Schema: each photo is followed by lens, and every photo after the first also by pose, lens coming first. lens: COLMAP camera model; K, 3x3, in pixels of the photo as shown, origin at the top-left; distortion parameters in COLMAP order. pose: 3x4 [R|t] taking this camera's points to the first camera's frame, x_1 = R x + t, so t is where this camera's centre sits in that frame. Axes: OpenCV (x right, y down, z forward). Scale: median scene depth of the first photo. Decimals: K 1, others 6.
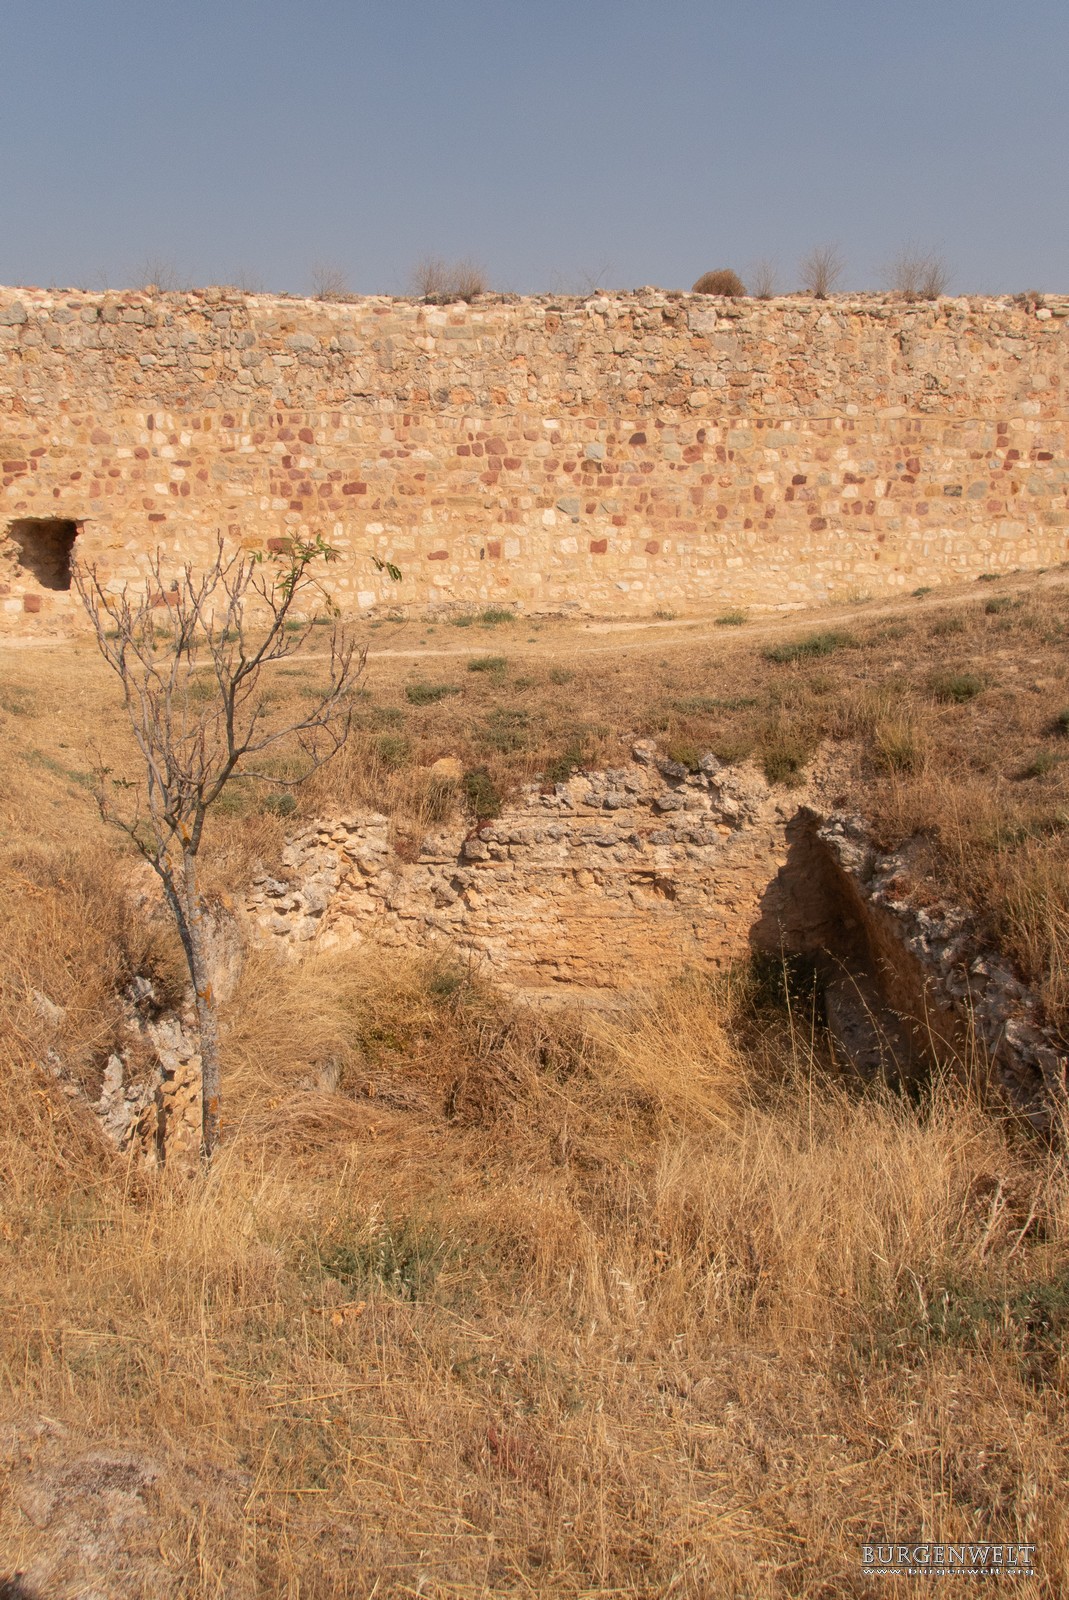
lens RADIAL K [[1174.3, 0, 528.9], [0, 1174.3, 803.8], [0, 0, 1]] dist [-0.002531, -0.003927]
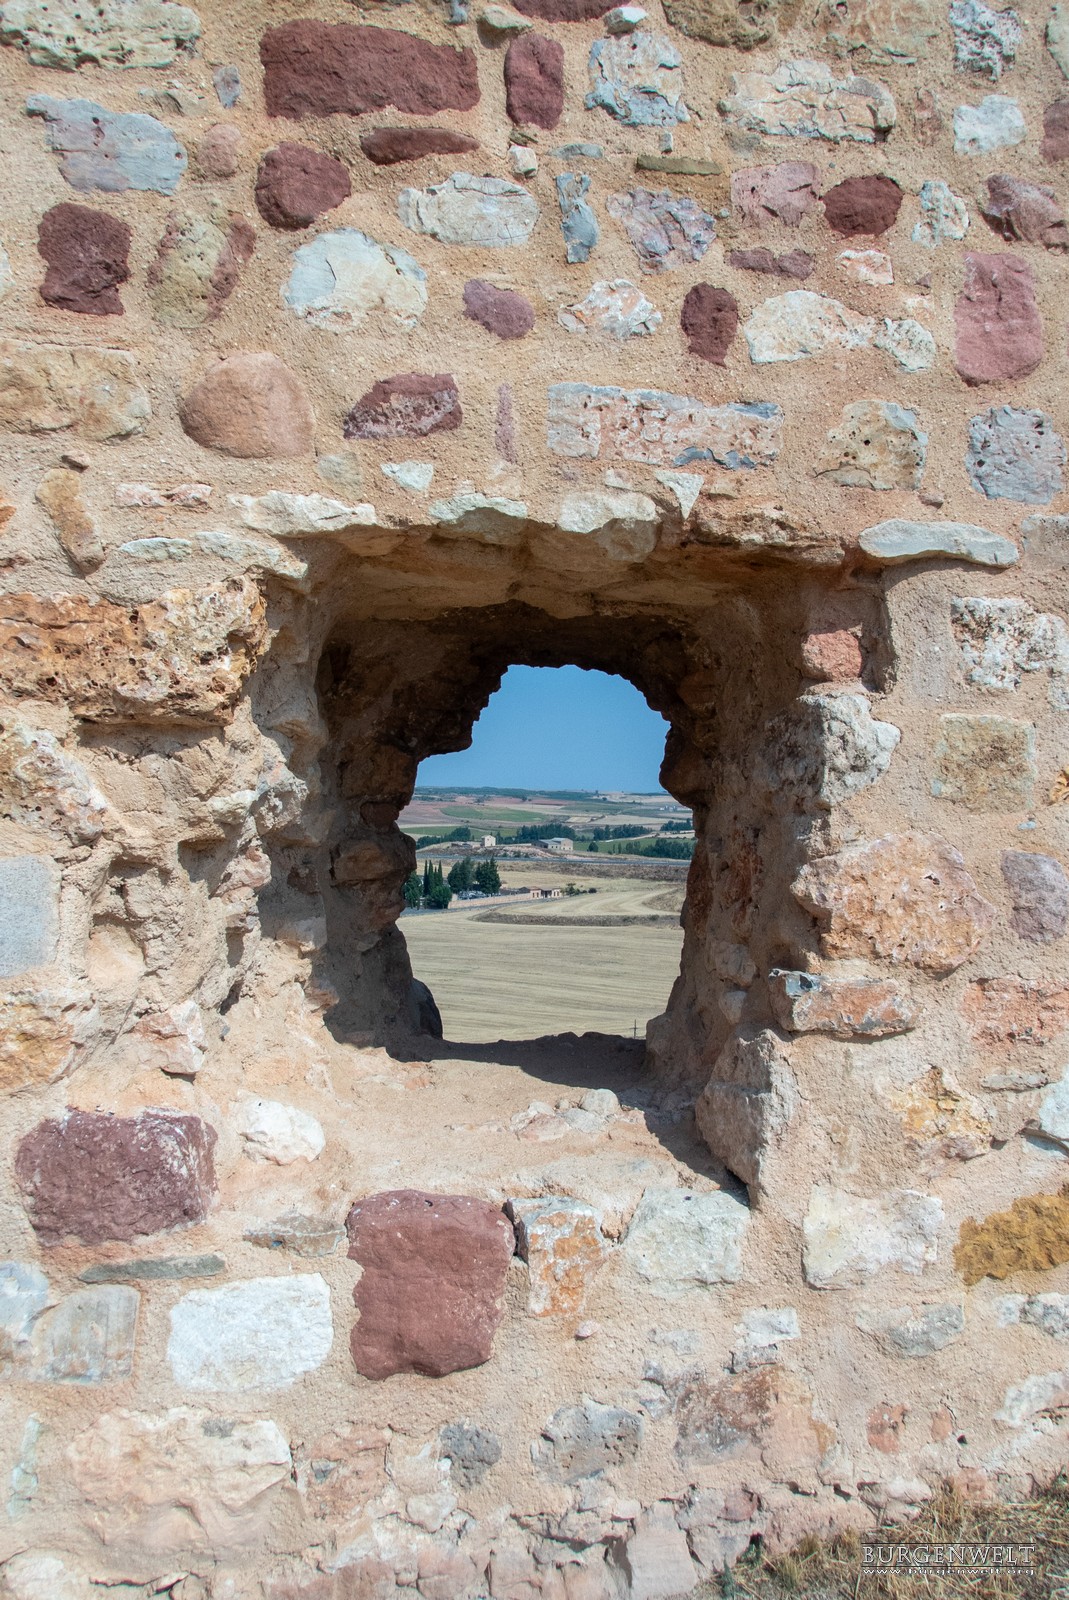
lens RADIAL K [[1174.3, 0, 534.8], [0, 1174.3, 796.7], [0, 0, 1]] dist [-0.002531, -0.003927]
pose [[0.992320, -0.001425, 0.123691, -0.433472], [0.028438, 0.975778, -0.216906, -0.194464], [-0.120386, 0.218758, 0.968324, 0.898405]]
